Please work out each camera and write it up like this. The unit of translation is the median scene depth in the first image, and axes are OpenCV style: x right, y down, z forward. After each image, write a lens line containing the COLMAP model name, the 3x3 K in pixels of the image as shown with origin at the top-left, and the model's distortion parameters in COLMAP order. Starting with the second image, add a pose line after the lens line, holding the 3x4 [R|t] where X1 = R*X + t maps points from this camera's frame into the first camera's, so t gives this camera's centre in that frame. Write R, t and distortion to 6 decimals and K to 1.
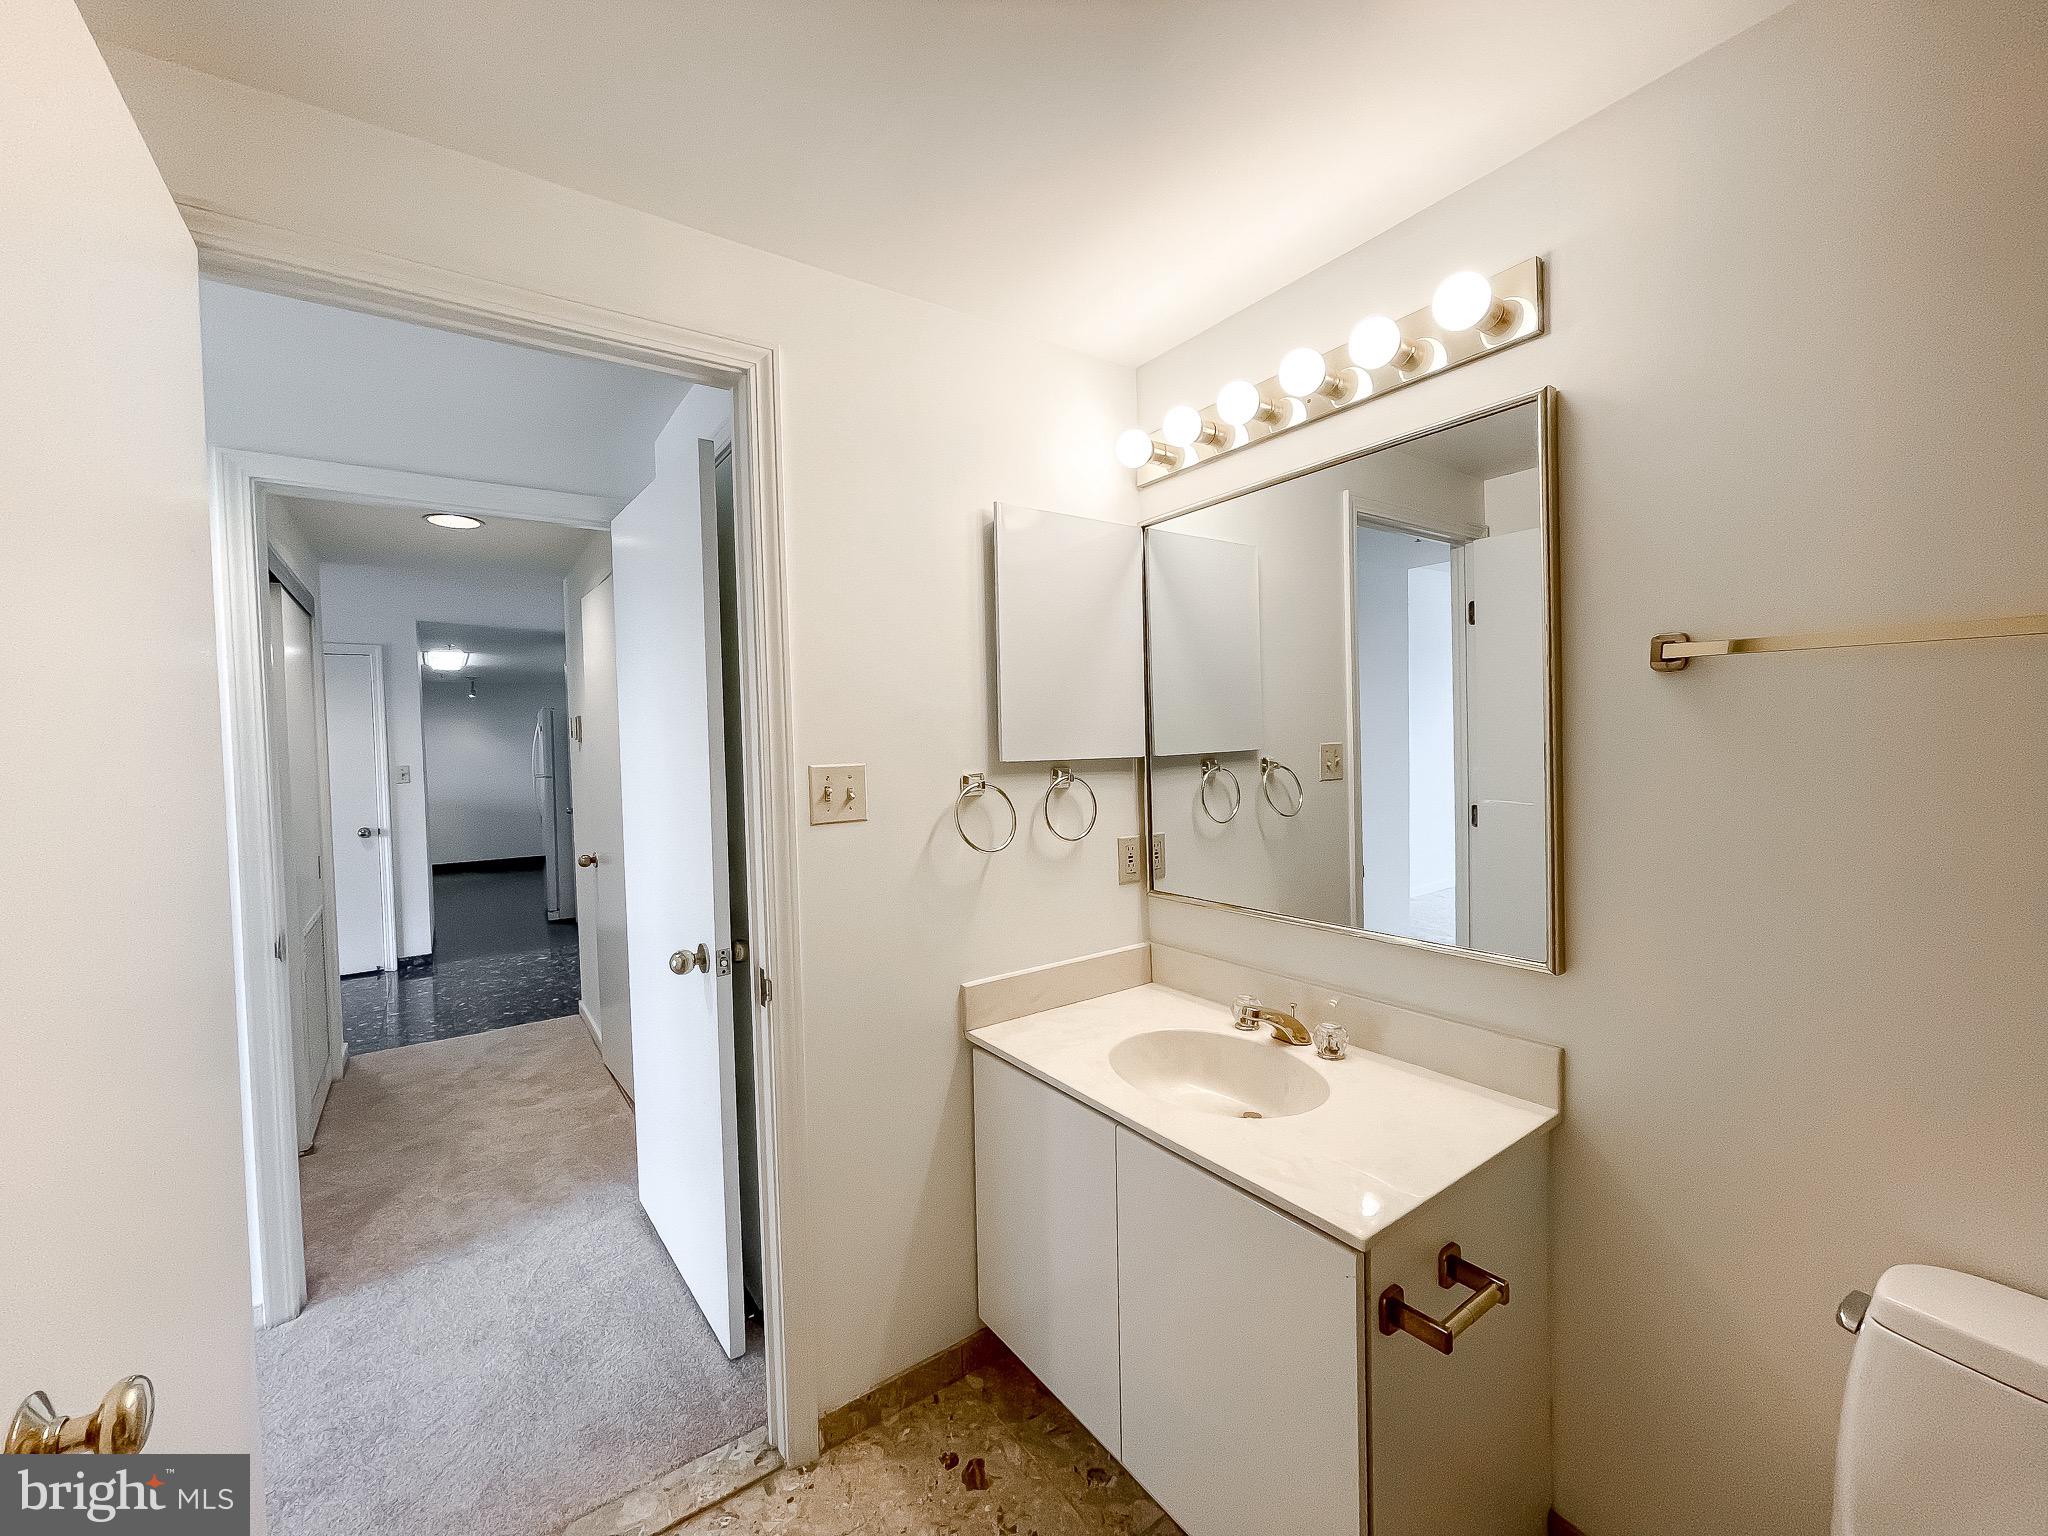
lens RADIAL K [[826.1, 0, 1023.6], [0, 826.1, 762.9], [0, 0, 1]] dist [-0.006661, 0.001639]
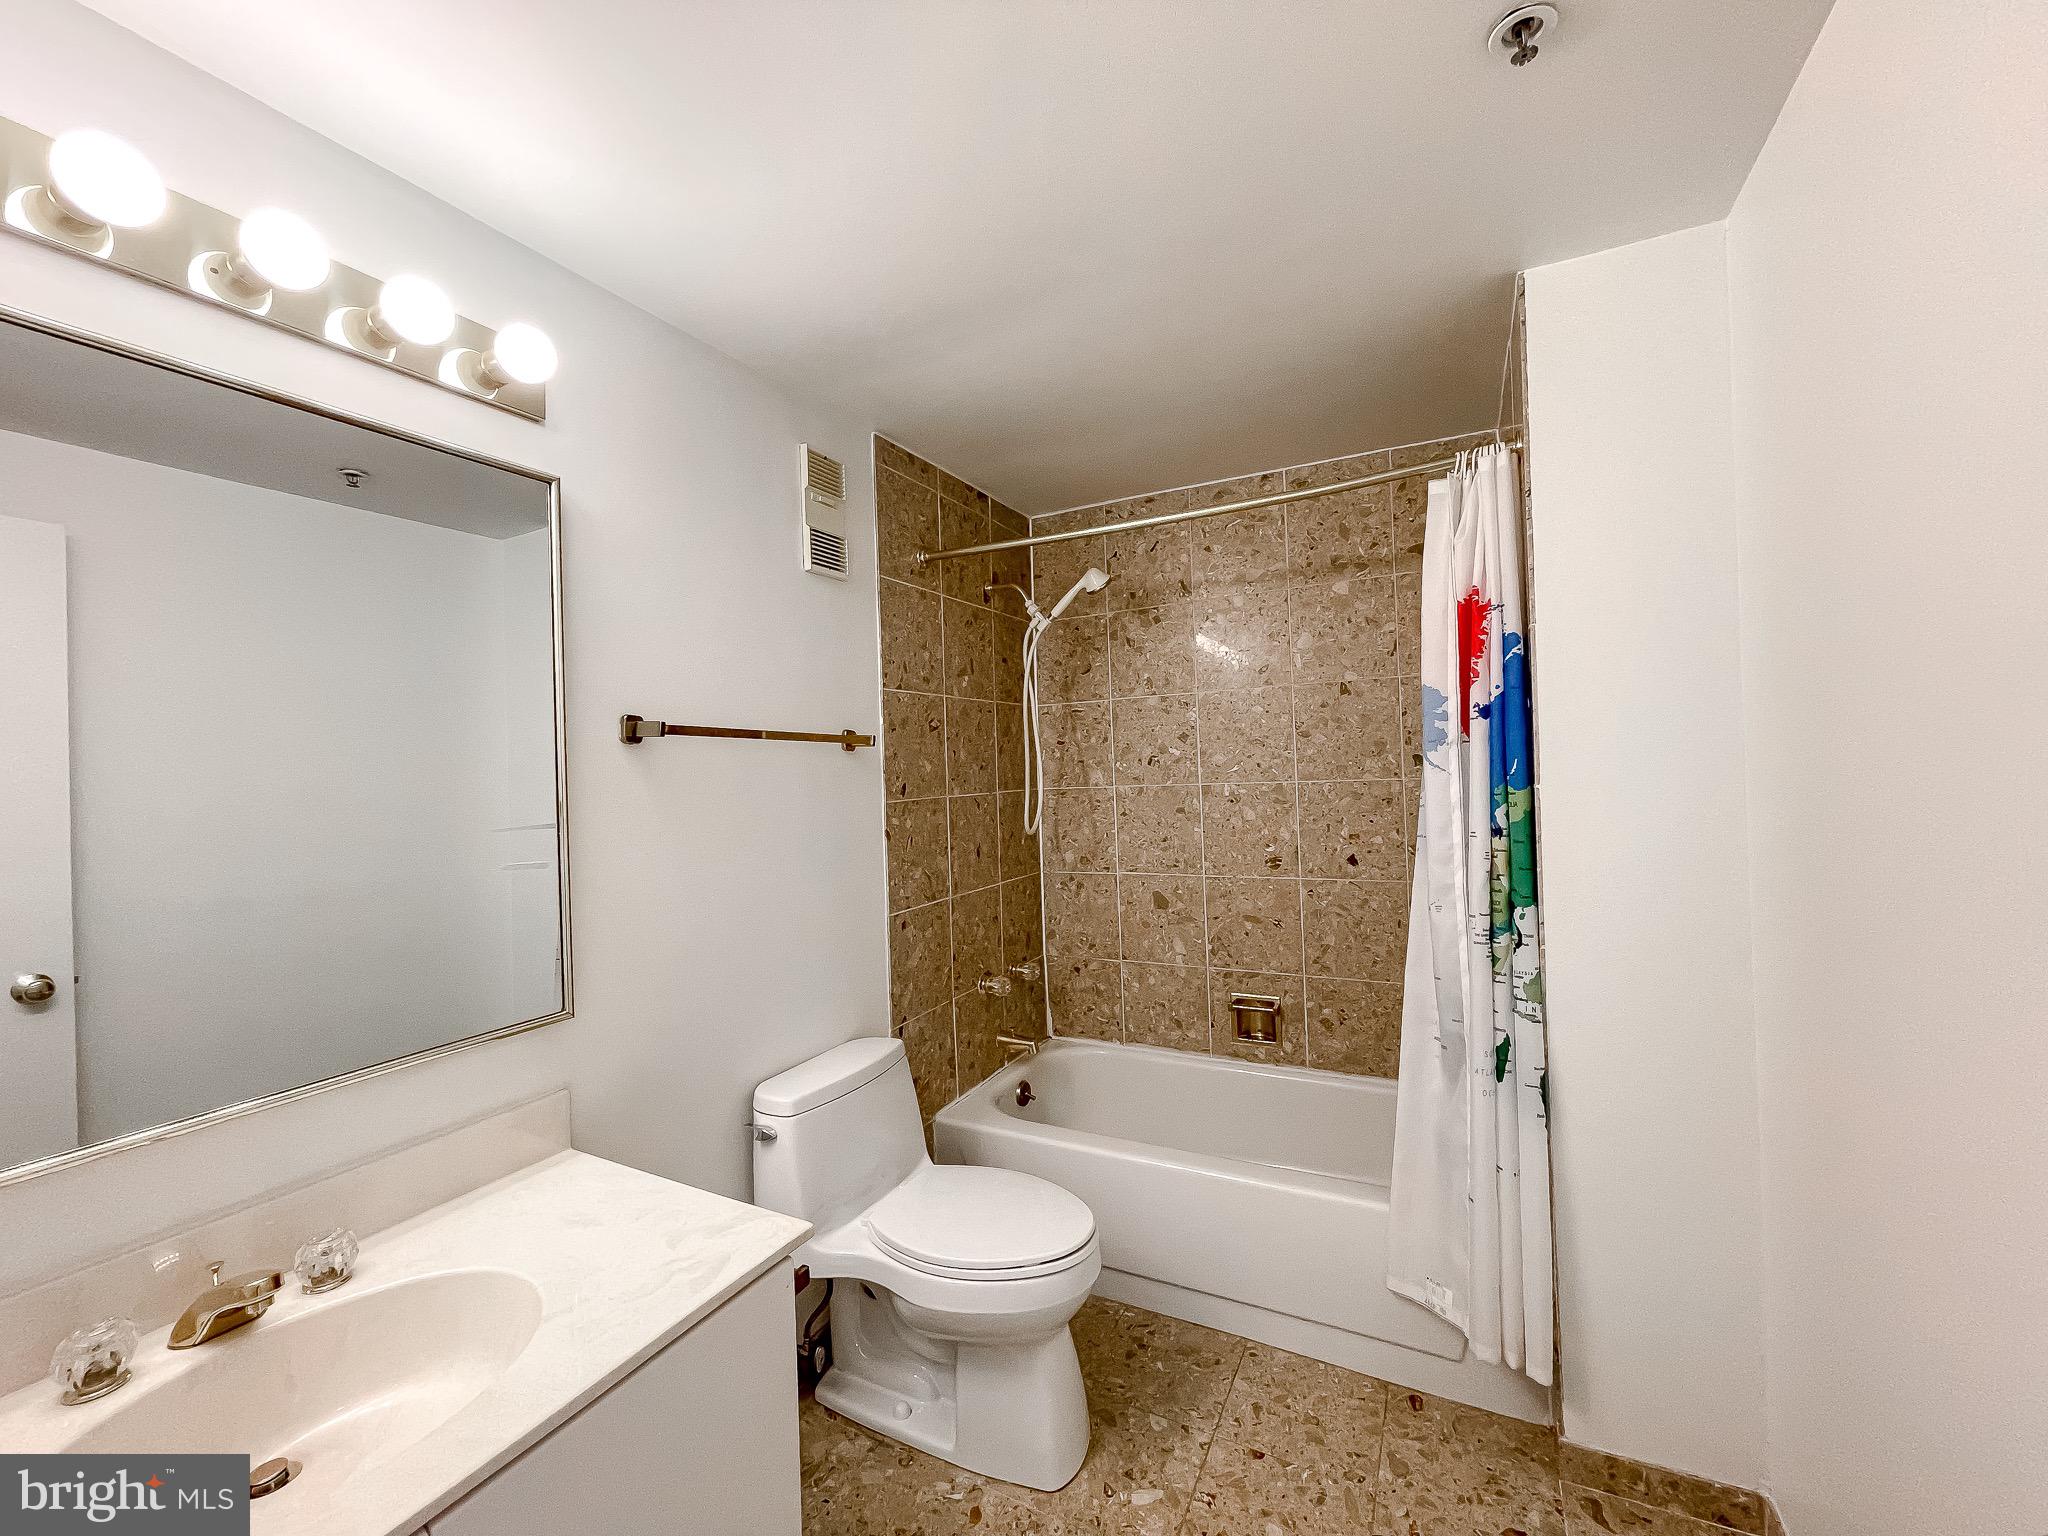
lens RADIAL K [[826.1, 0, 1034.7], [0, 826.1, 766.5], [0, 0, 1]] dist [-0.006661, 0.001639]
pose [[-0.461266, 0.048456, 0.885938, -0.471963], [0.071058, 0.997318, -0.017552, -0.005399], [-0.884412, 0.054857, -0.463472, 0.749739]]
